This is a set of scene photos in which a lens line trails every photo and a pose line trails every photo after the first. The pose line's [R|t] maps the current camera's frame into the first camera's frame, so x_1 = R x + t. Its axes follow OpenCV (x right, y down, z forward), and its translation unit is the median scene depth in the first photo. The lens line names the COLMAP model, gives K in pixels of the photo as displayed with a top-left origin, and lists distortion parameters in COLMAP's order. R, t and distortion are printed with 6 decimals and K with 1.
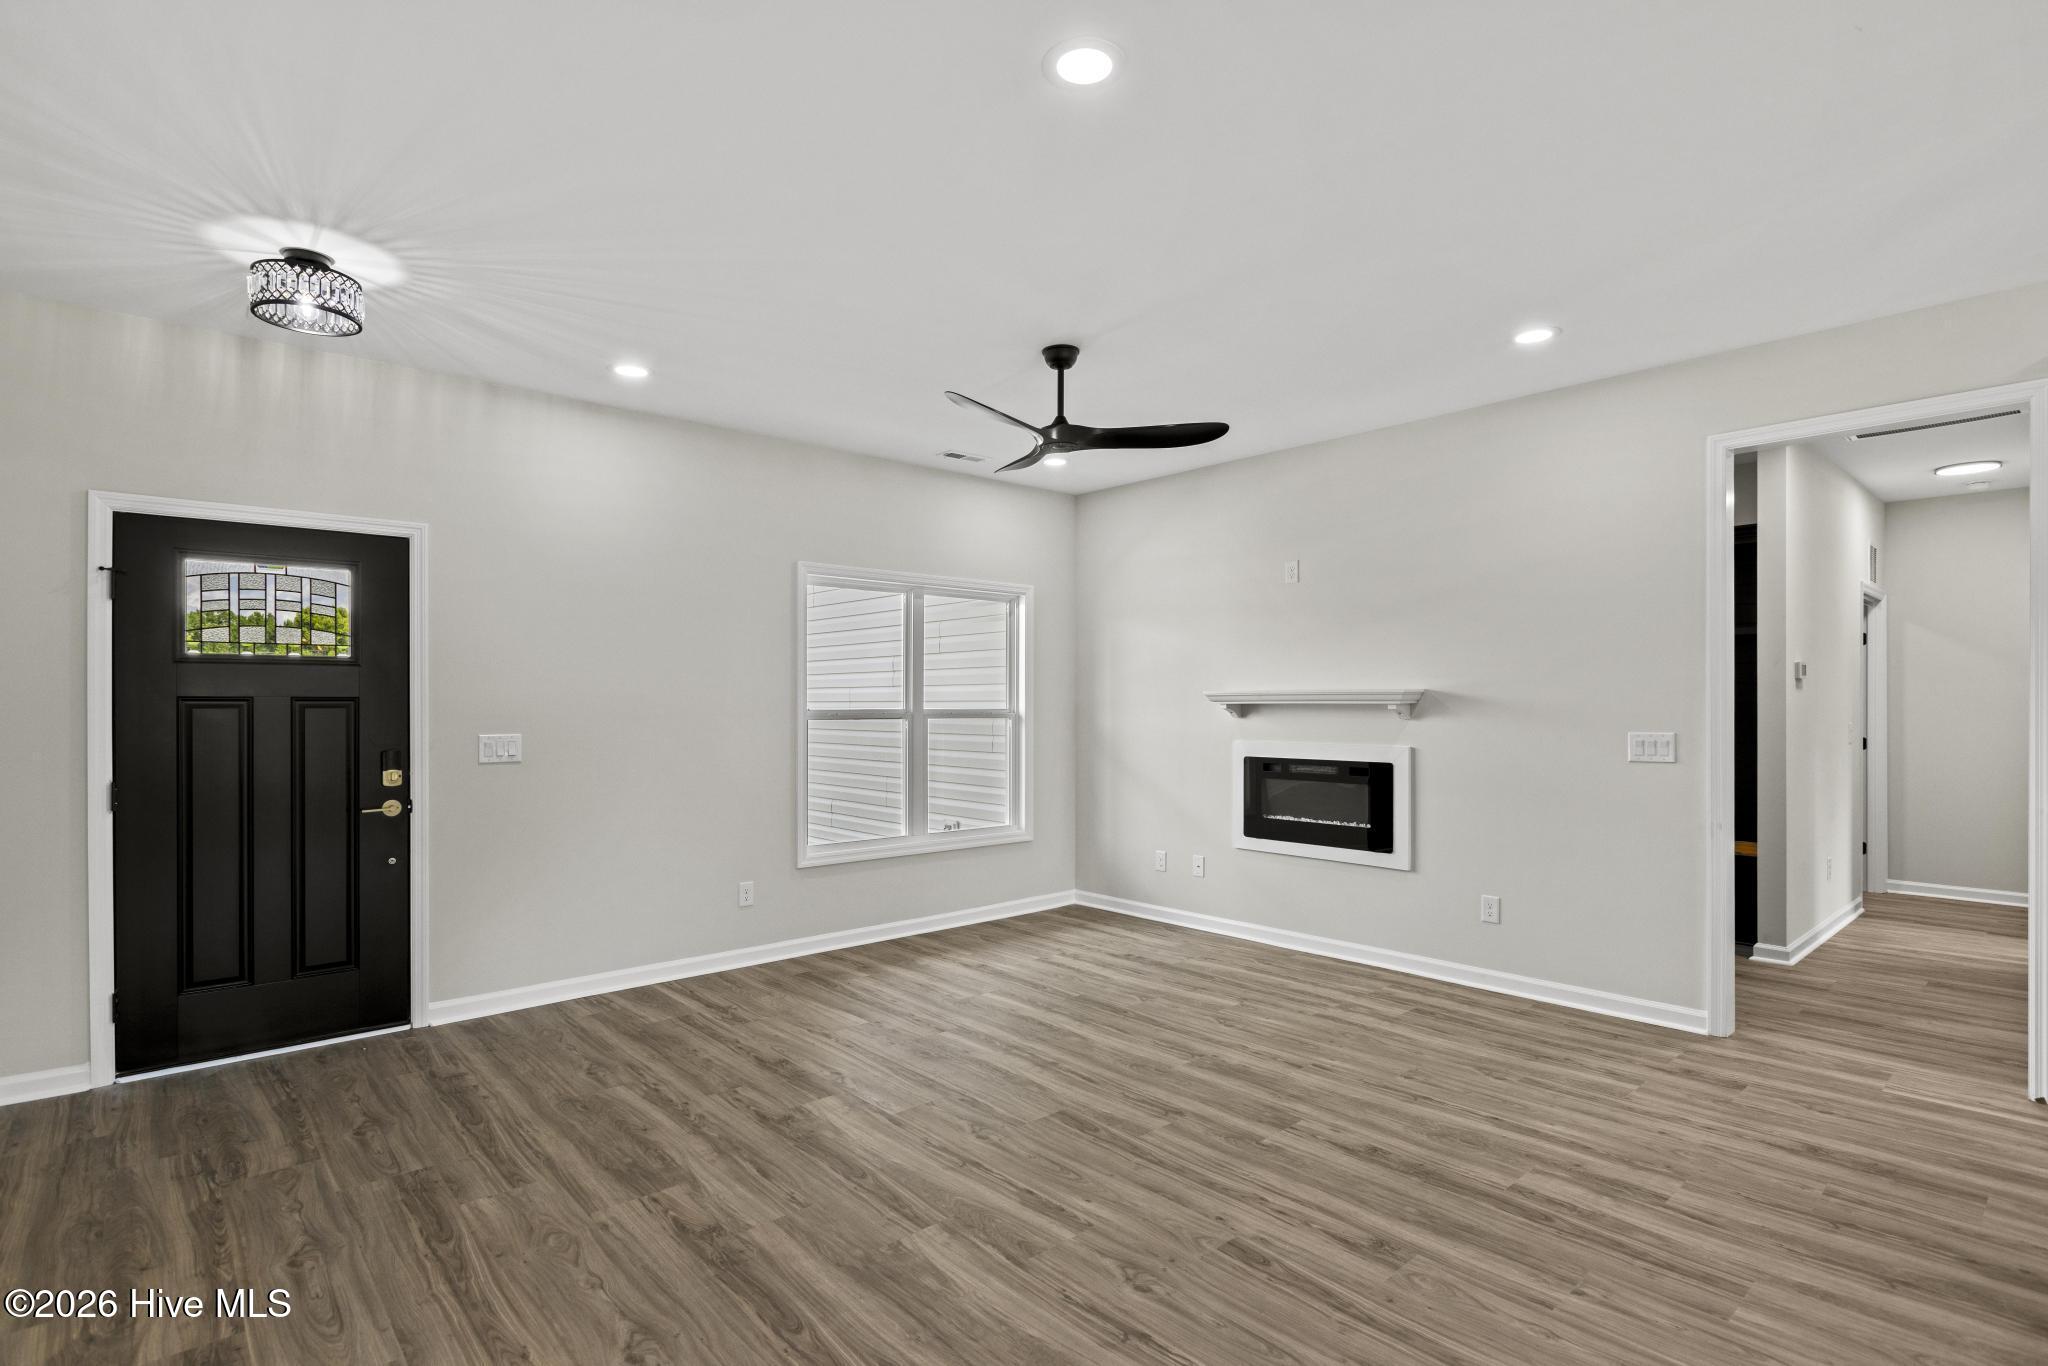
lens RADIAL K [[996.5, 0, 1030.9], [0, 996.5, 706.5], [0, 0, 1]] dist [-0.001415, -0.001671]
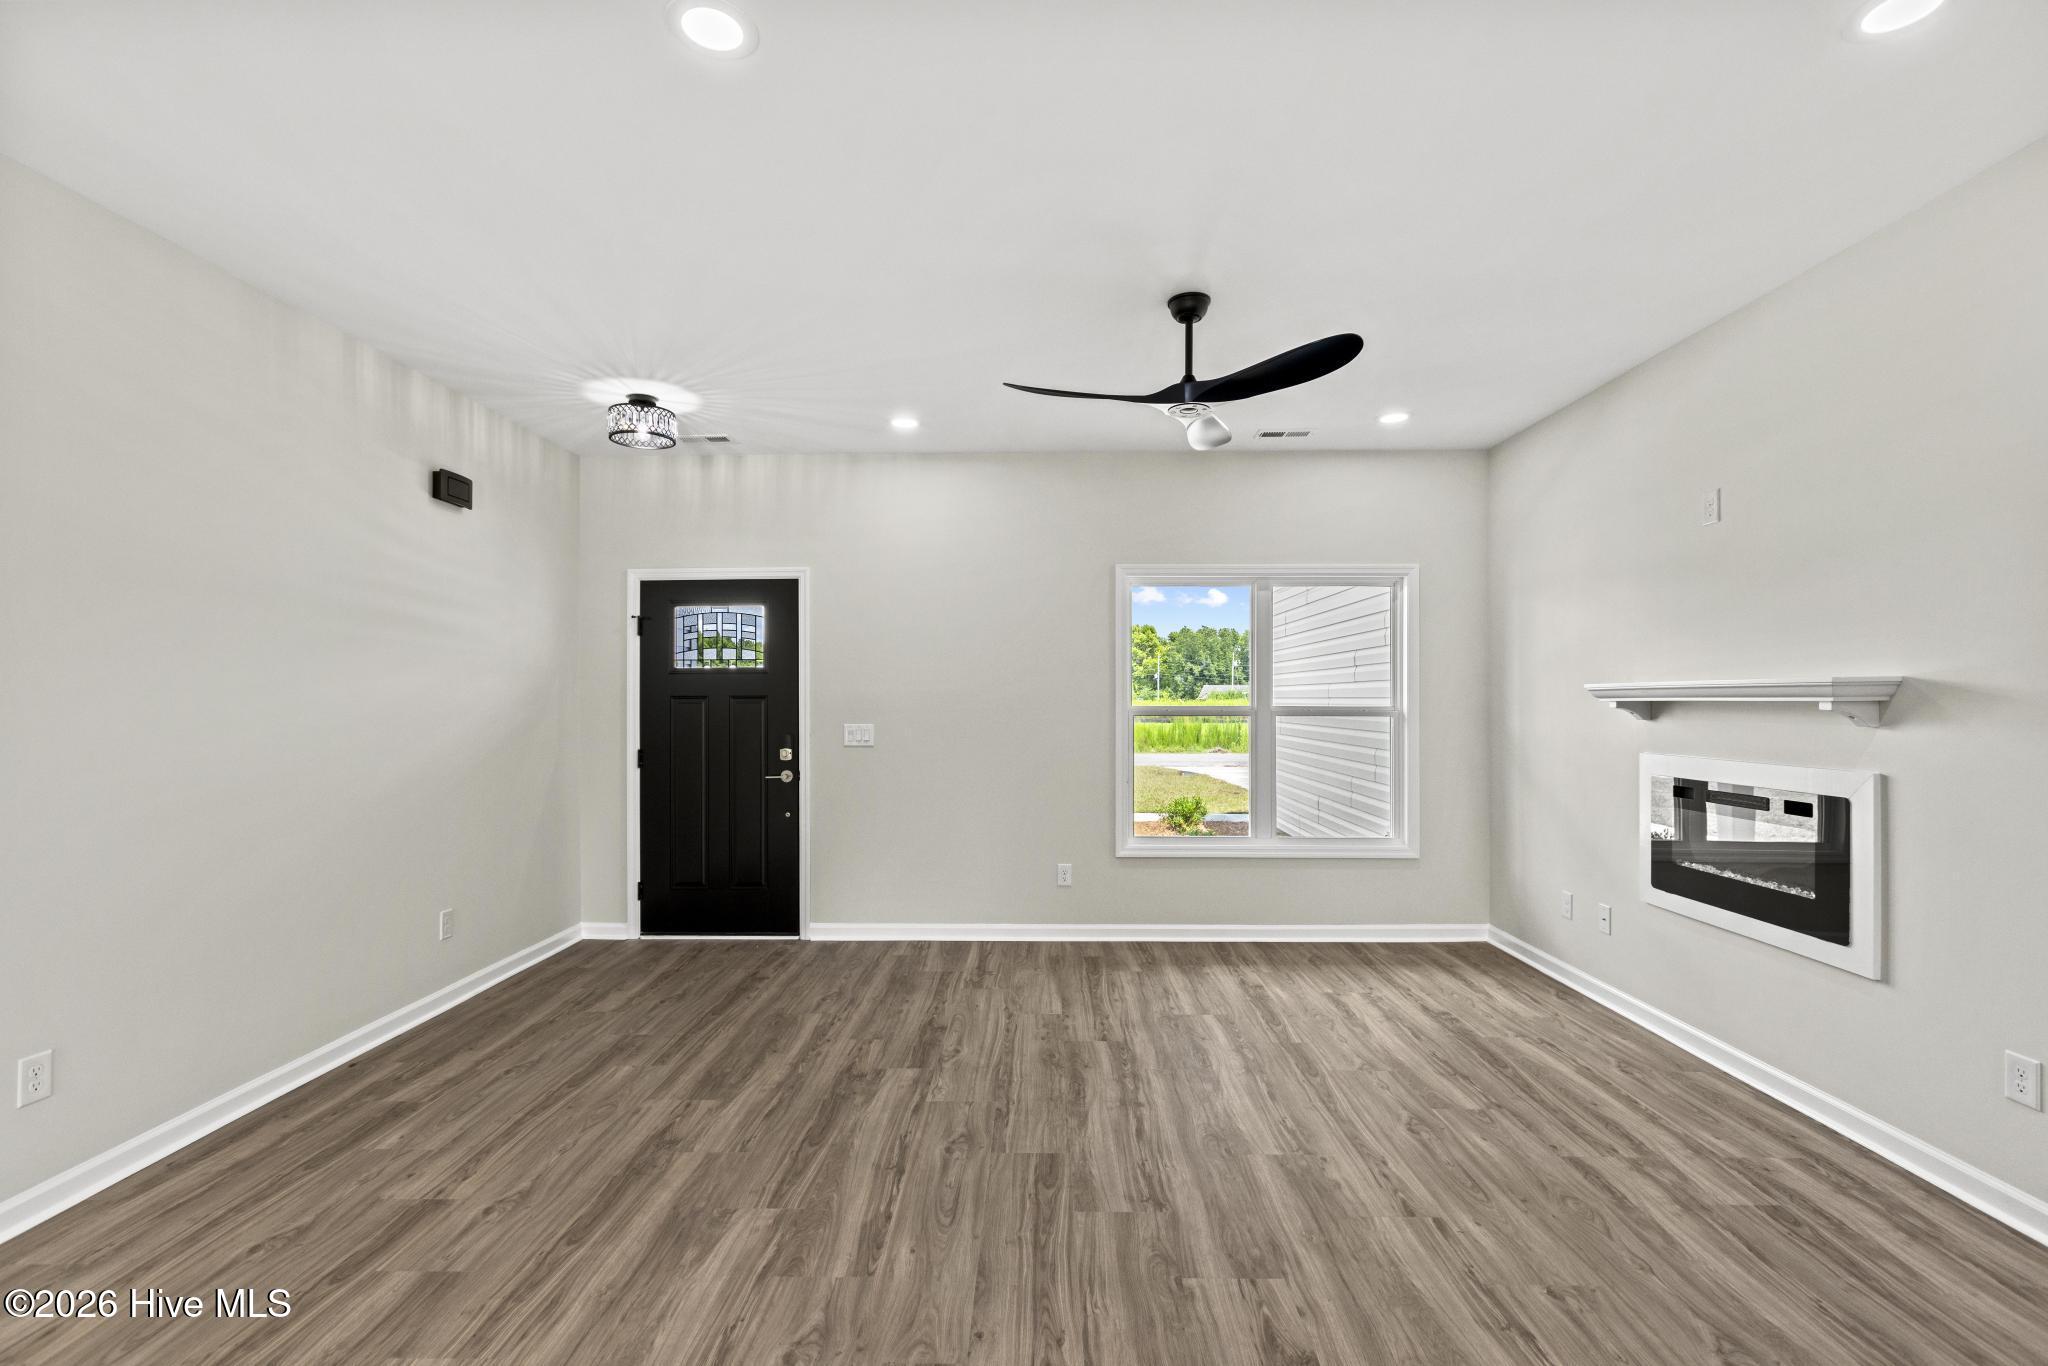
lens RADIAL K [[908.0, 0, 1028.0], [0, 908.0, 698.2], [0, 0, 1]] dist [0.003458, -0.001641]
pose [[0.732777, -0.001696, -0.680466, 0.471661], [-0.001241, 0.999992, -0.003829, -0.001909], [0.680467, 0.003650, 0.732769, 0.313997]]
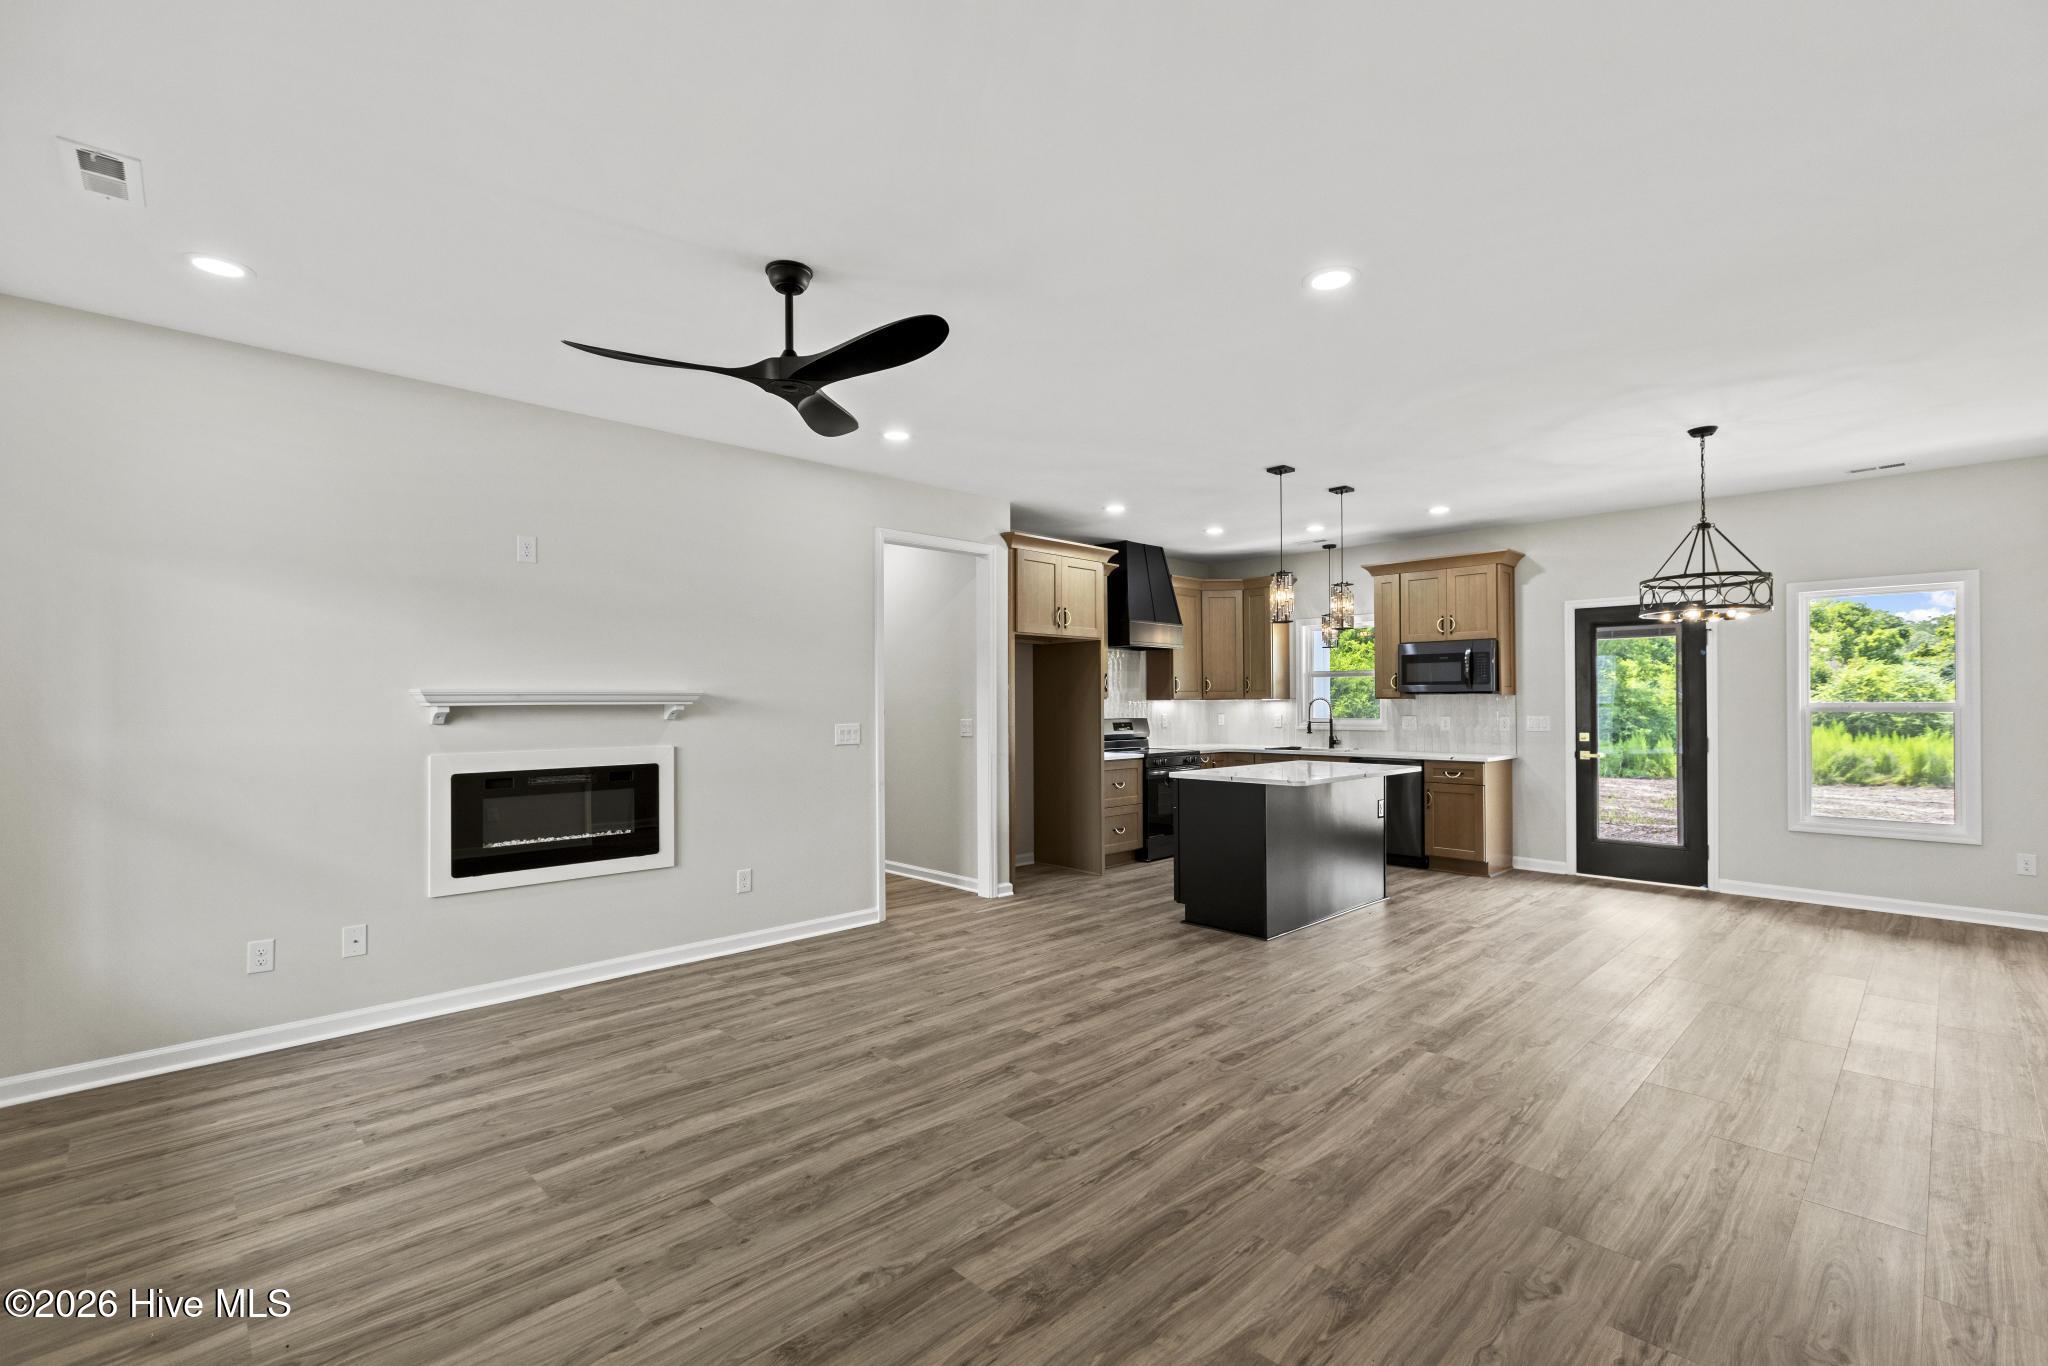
lens RADIAL K [[908.0, 0, 1018.3], [0, 908.0, 686.4], [0, 0, 1]] dist [0.003458, -0.001641]
pose [[-0.034285, 0.019986, 0.999212, -0.723958], [0.008212, 0.999772, -0.019715, -0.000692], [-0.999378, 0.007530, -0.034441, 0.838584]]
